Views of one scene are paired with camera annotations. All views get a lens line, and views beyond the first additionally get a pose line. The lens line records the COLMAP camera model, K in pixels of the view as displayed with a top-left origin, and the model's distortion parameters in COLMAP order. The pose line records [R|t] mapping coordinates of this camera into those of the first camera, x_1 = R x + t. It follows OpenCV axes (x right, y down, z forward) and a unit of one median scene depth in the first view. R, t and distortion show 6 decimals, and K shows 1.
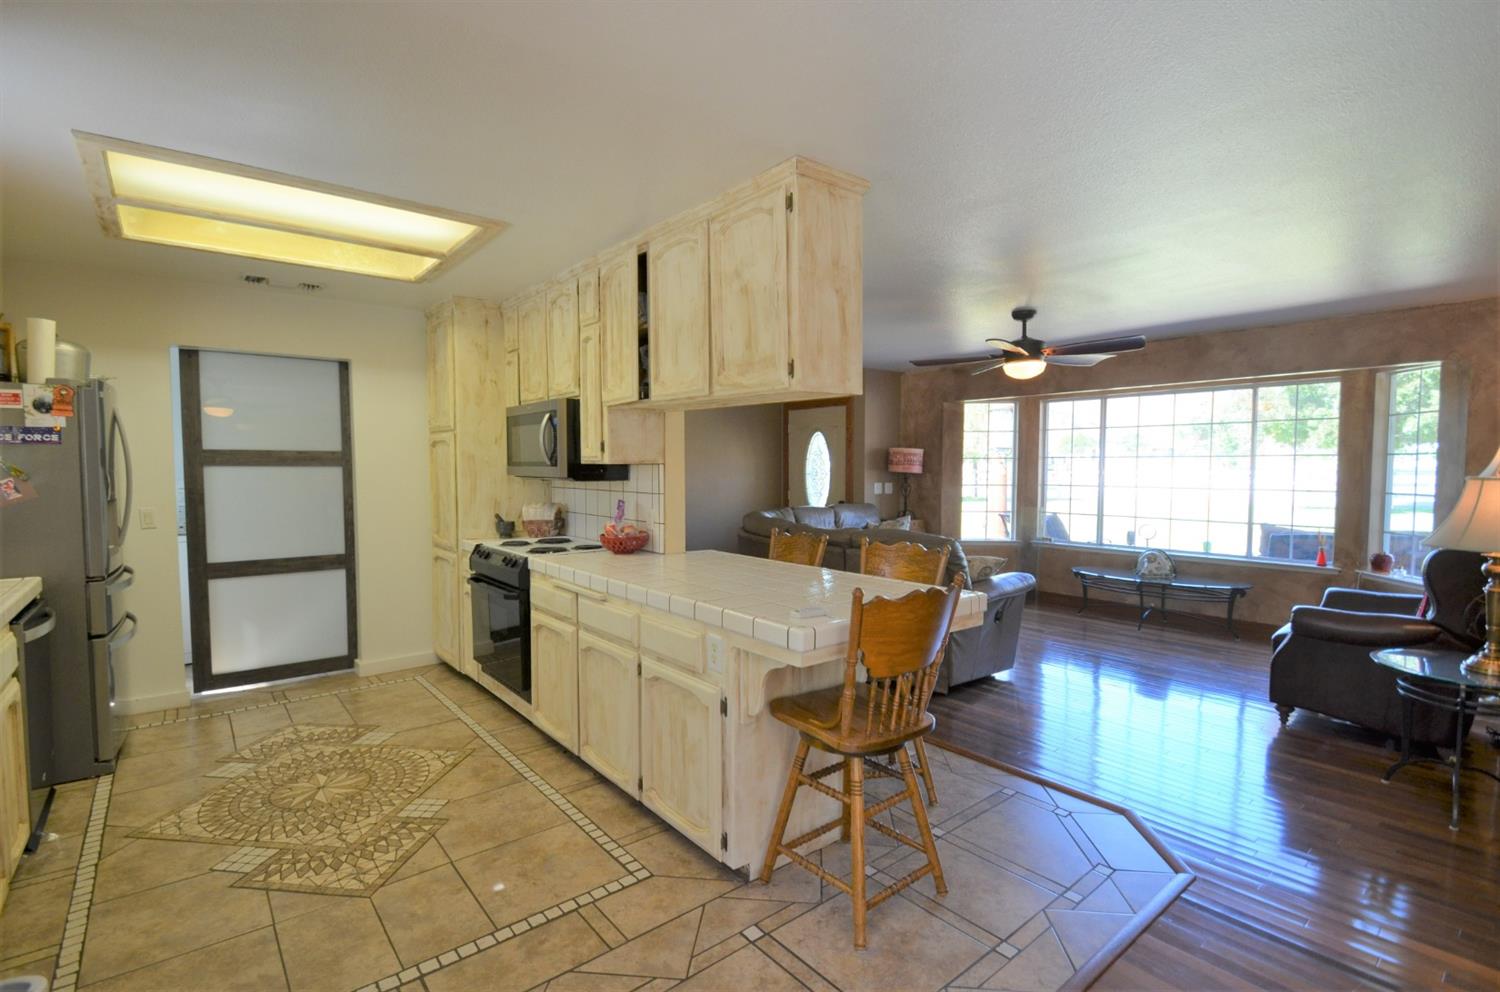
lens RADIAL K [[697.6, 0, 739.6], [0, 697.6, 503.3], [0, 0, 1]] dist [0.015562, -0.017505]
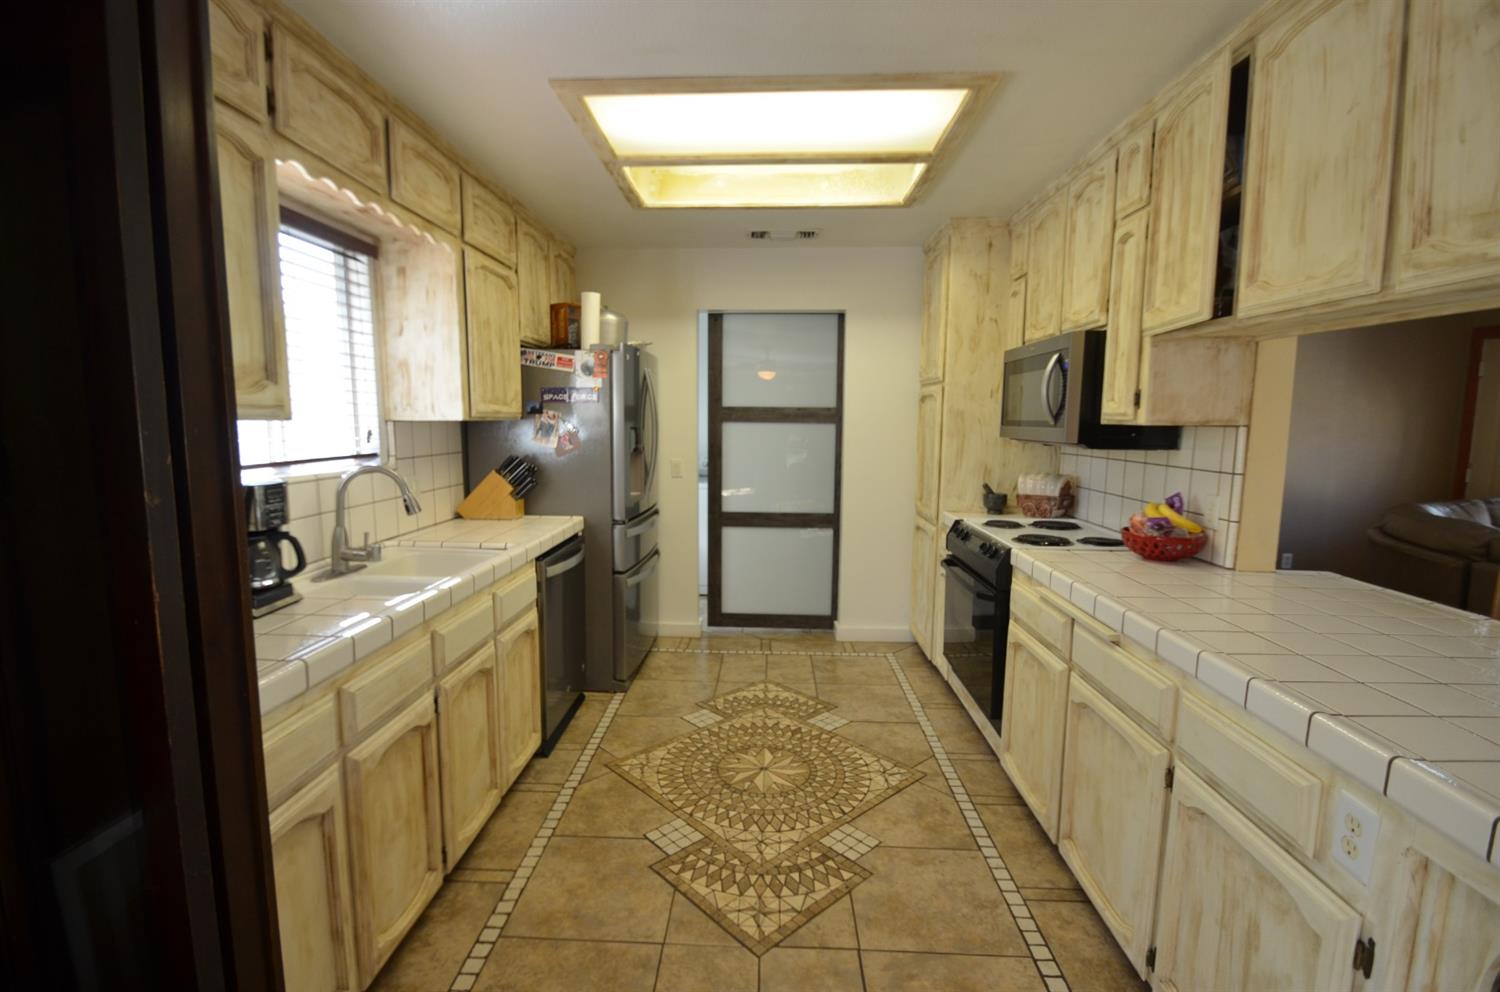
lens RADIAL K [[684.4, 0, 737.0], [0, 684.4, 503.6], [0, 0, 1]] dist [0.010055, -0.017625]
pose [[0.747445, 0.087143, -0.658583, -0.038657], [-0.043967, 0.995675, 0.081847, -0.016780], [0.662867, -0.032221, 0.748044, 0.231777]]
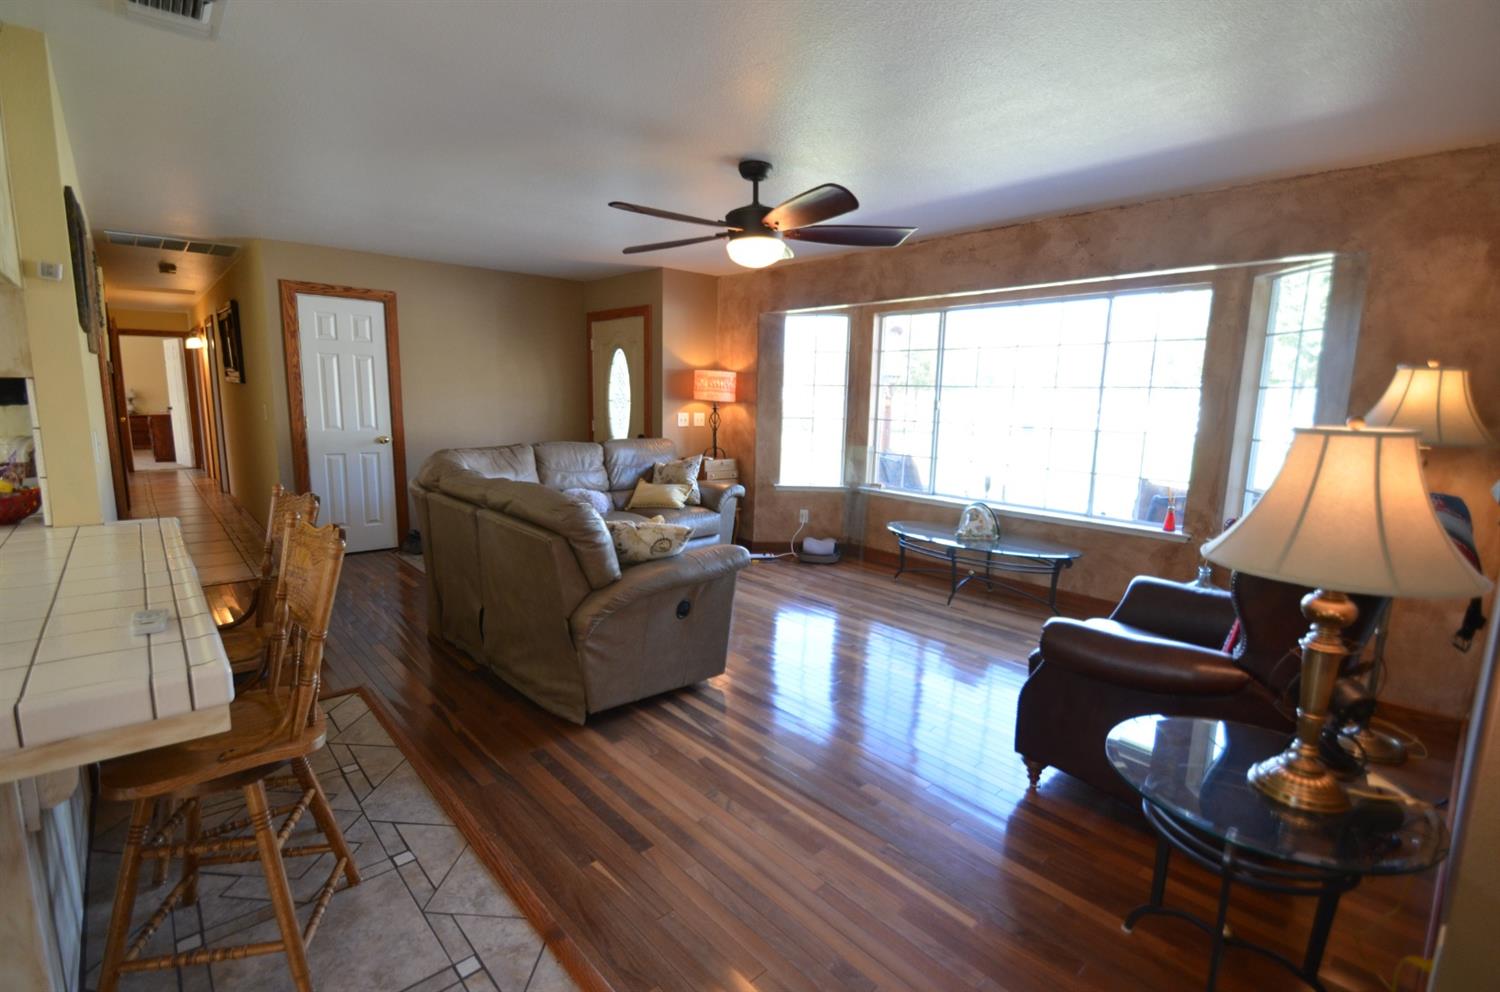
lens RADIAL K [[684.4, 0, 737.0], [0, 684.4, 503.6], [0, 0, 1]] dist [0.010055, -0.017625]
pose [[0.998923, 0.012214, 0.044766, 0.437506], [-0.016892, 0.994260, 0.105647, -0.019146], [-0.043218, -0.106289, 0.993396, 0.363190]]
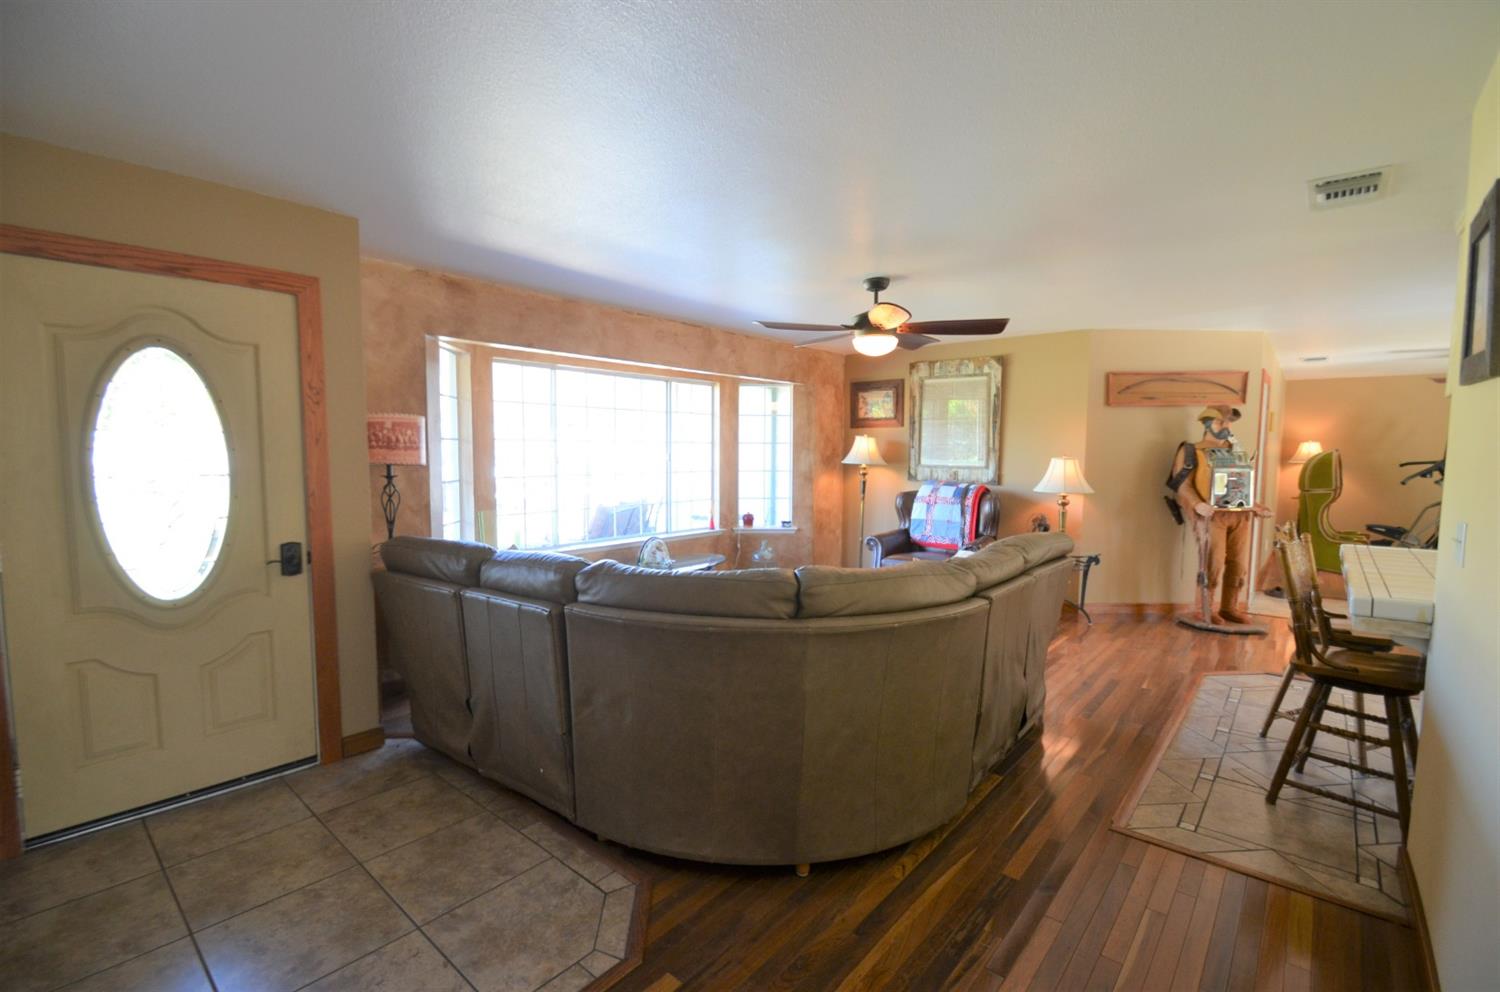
lens RADIAL K [[657.6, 0, 733.8], [0, 657.6, 510.0], [0, 0, 1]] dist [0.009469, -0.011060]
pose [[-0.163807, -0.092620, 0.982135, -0.495878], [0.049206, 0.993576, 0.101906, -0.093431], [-0.985264, 0.065019, -0.158197, 1.602233]]
